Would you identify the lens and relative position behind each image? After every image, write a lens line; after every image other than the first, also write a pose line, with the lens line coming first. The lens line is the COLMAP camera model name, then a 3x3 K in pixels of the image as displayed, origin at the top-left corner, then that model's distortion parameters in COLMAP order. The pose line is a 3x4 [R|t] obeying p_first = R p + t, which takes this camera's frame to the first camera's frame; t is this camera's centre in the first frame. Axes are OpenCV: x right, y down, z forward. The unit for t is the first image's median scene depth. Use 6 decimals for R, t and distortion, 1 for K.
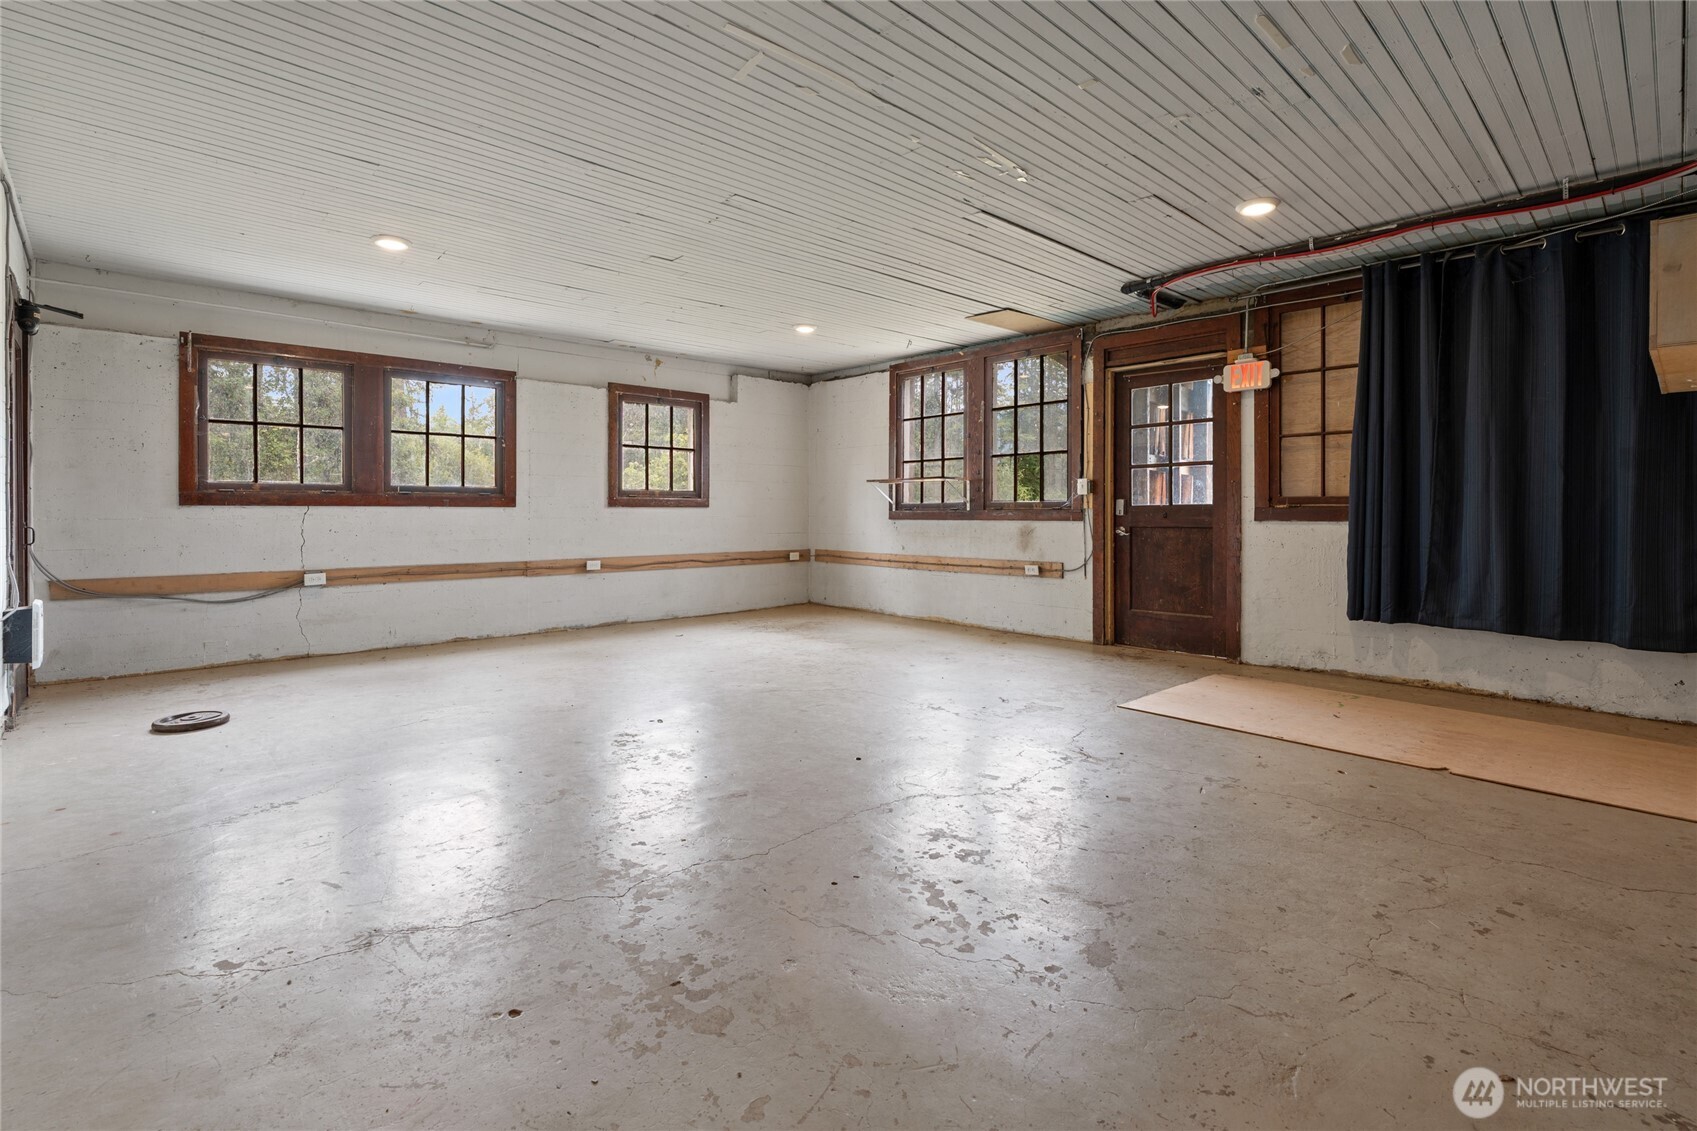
lens RADIAL K [[787.8, 0, 851.3], [0, 787.8, 514.1], [0, 0, 1]] dist [-0.003114, -0.000033]
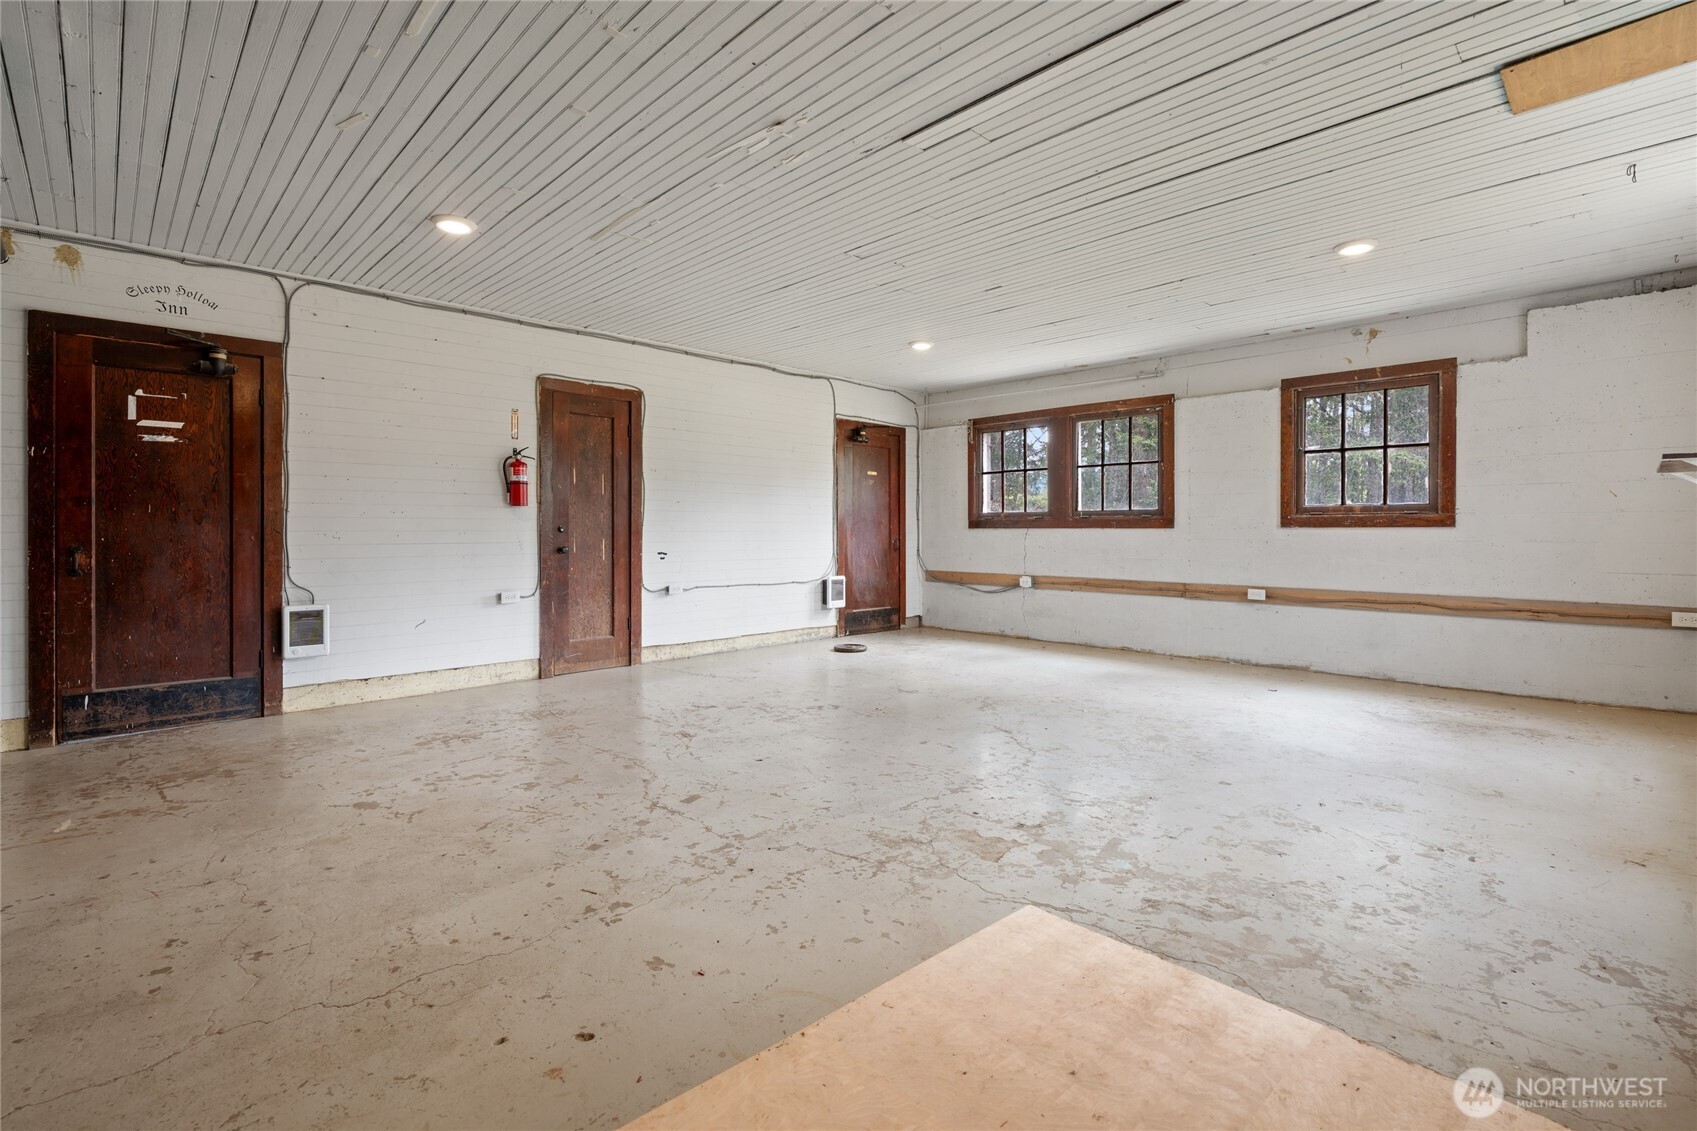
lens RADIAL K [[772.4, 0, 848.4], [0, 772.4, 535.5], [0, 0, 1]] dist [-0.005285, -0.000228]
pose [[0.012978, 0.004682, -0.999905, 0.604711], [-0.003561, 0.999983, 0.004636, -0.003060], [0.999909, 0.003501, 0.012995, 0.622560]]
